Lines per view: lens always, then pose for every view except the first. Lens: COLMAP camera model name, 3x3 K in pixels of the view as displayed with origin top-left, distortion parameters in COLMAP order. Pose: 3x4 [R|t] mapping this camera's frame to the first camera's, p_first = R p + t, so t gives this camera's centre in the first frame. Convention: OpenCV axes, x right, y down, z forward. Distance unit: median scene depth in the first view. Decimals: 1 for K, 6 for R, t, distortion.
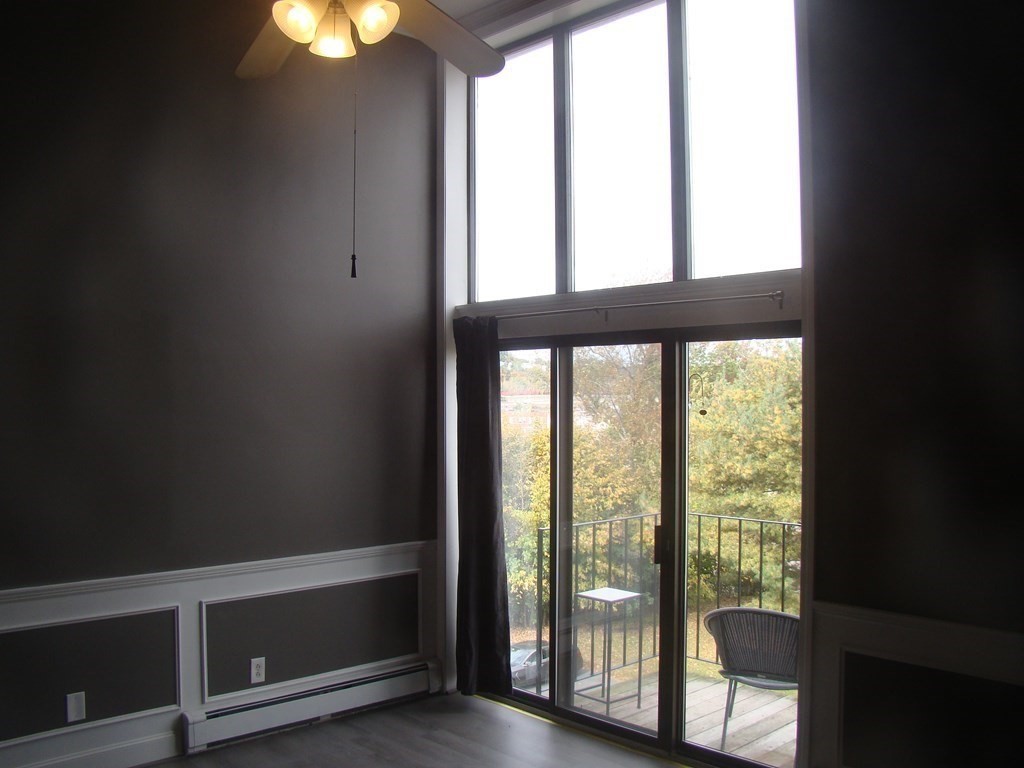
lens RADIAL K [[959.4, 0, 516.1], [0, 959.4, 390.7], [0, 0, 1]] dist [-0.115615, 0.000000]
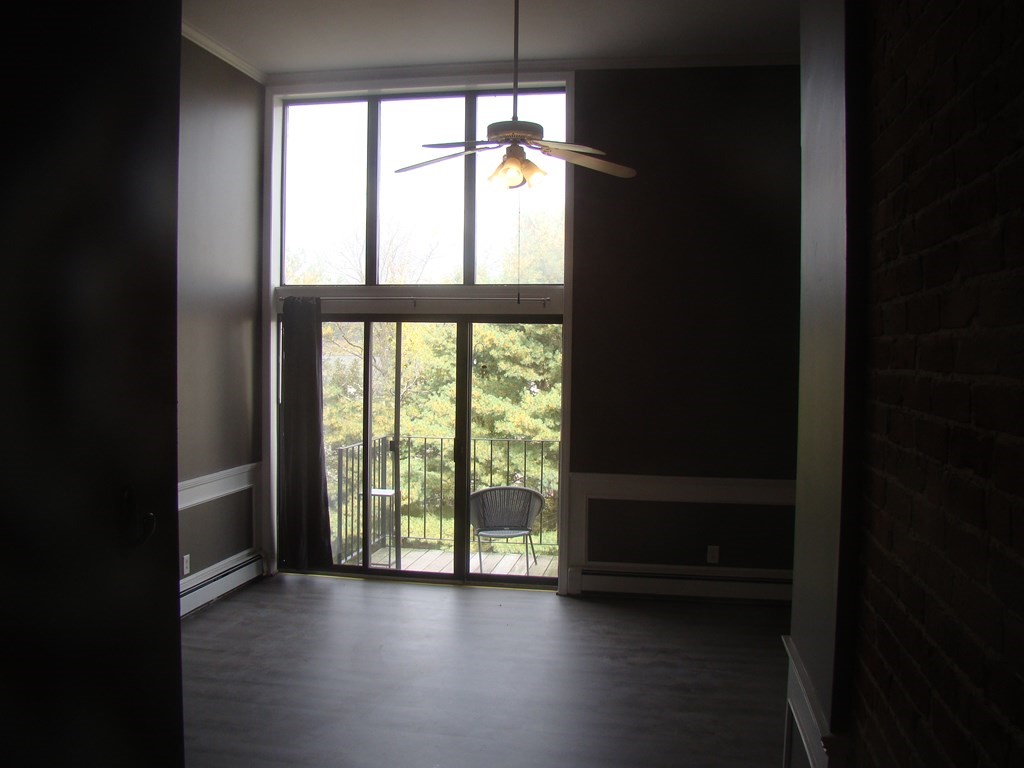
lens RADIAL K [[959.4, 0, 509.8], [0, 959.4, 384.8], [0, 0, 1]] dist [-0.115615, 0.000000]
pose [[0.801825, -0.012925, 0.597419, -0.107185], [-0.015227, 0.998999, 0.042051, -0.002316], [-0.597365, -0.042814, 0.800826, -0.047838]]
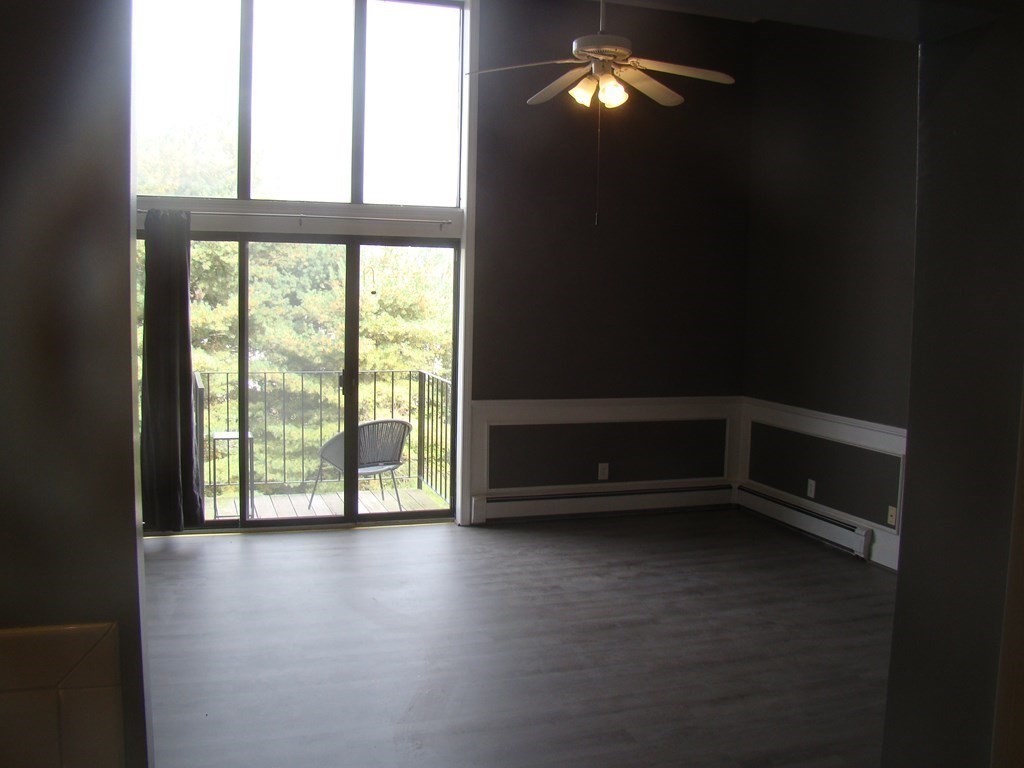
lens RADIAL K [[959.4, 0, 508.9], [0, 959.4, 379.8], [0, 0, 1]] dist [-0.115615, 0.000000]
pose [[0.416965, -0.078827, 0.905498, -0.158102], [-0.024506, 0.994895, 0.097895, 0.000929], [-0.908592, -0.063009, 0.412904, 0.024841]]
